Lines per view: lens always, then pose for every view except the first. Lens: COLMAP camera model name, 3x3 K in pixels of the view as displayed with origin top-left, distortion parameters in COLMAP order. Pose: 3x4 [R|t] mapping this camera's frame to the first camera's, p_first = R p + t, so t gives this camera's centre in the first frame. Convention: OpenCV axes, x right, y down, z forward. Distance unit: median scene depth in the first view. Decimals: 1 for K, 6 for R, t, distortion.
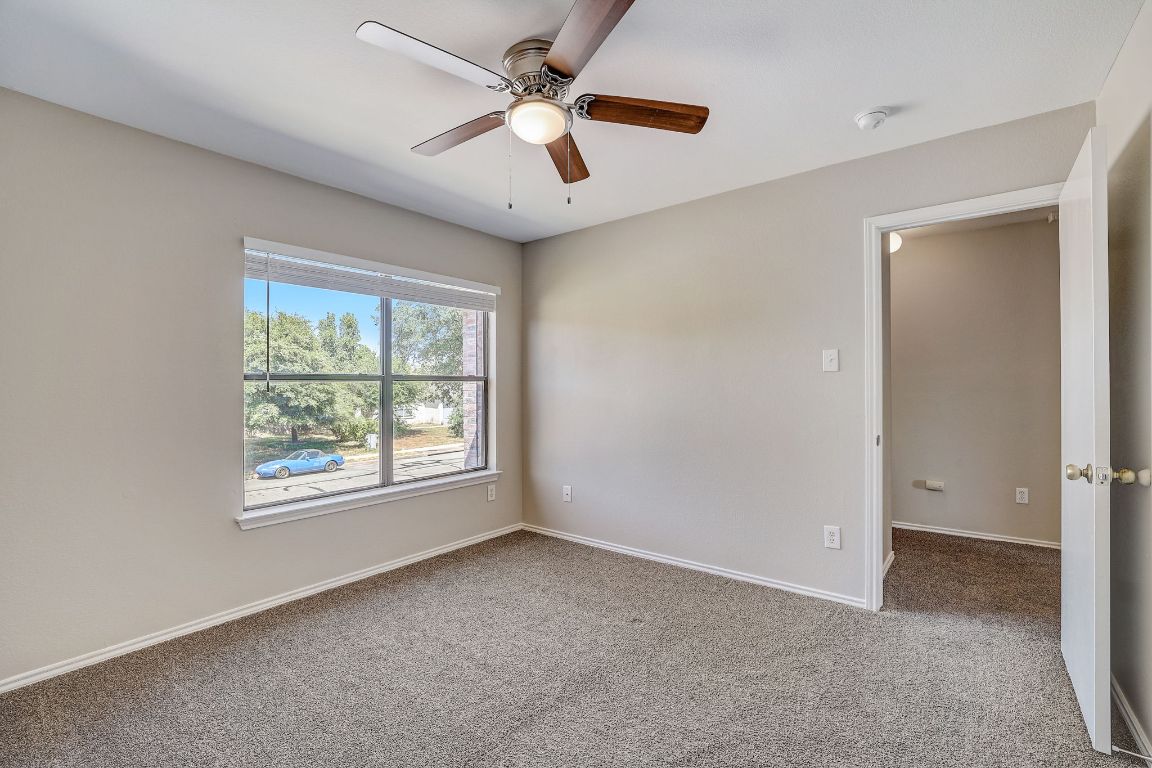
lens RADIAL K [[494.7, 0, 579.0], [0, 494.7, 385.1], [0, 0, 1]] dist [-0.047687, 0.017547]
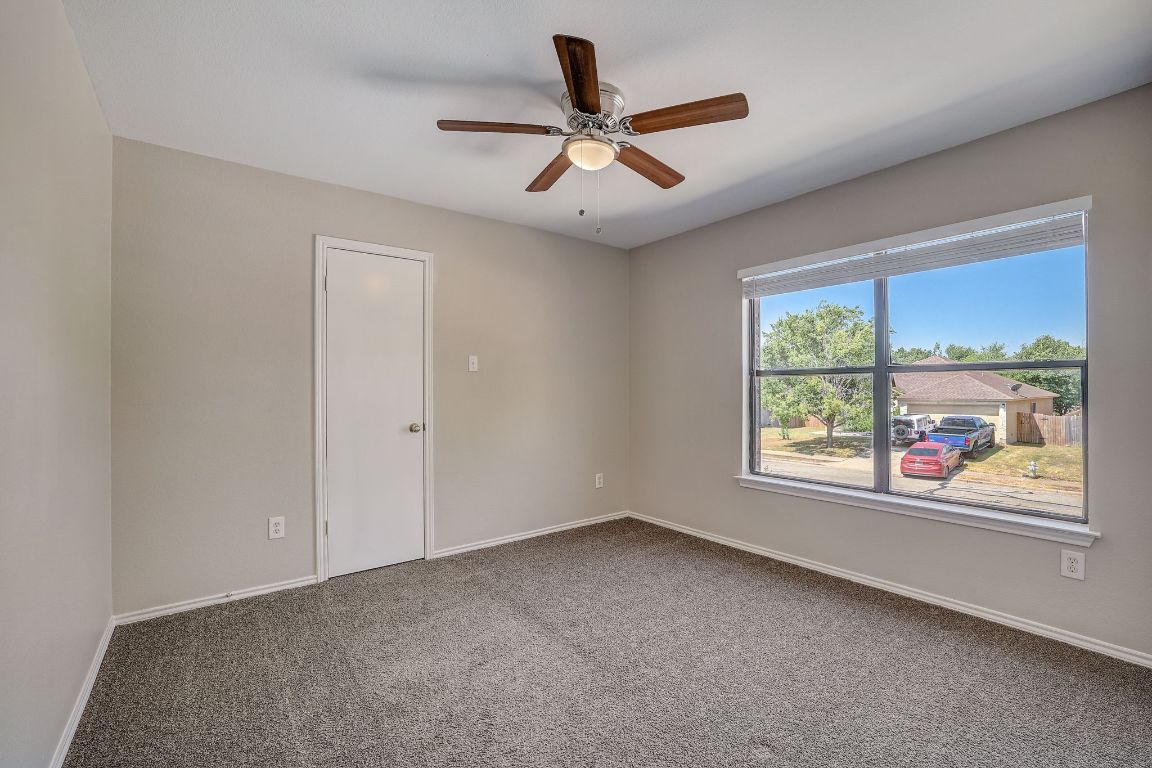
lens RADIAL K [[494.7, 0, 579.0], [0, 494.7, 385.1], [0, 0, 1]] dist [-0.047687, 0.017547]
pose [[-0.231267, 0.008870, -0.972850, 0.583100], [0.012355, 0.999905, 0.006179, 0.001081], [0.972812, -0.010590, -0.231354, 0.684802]]
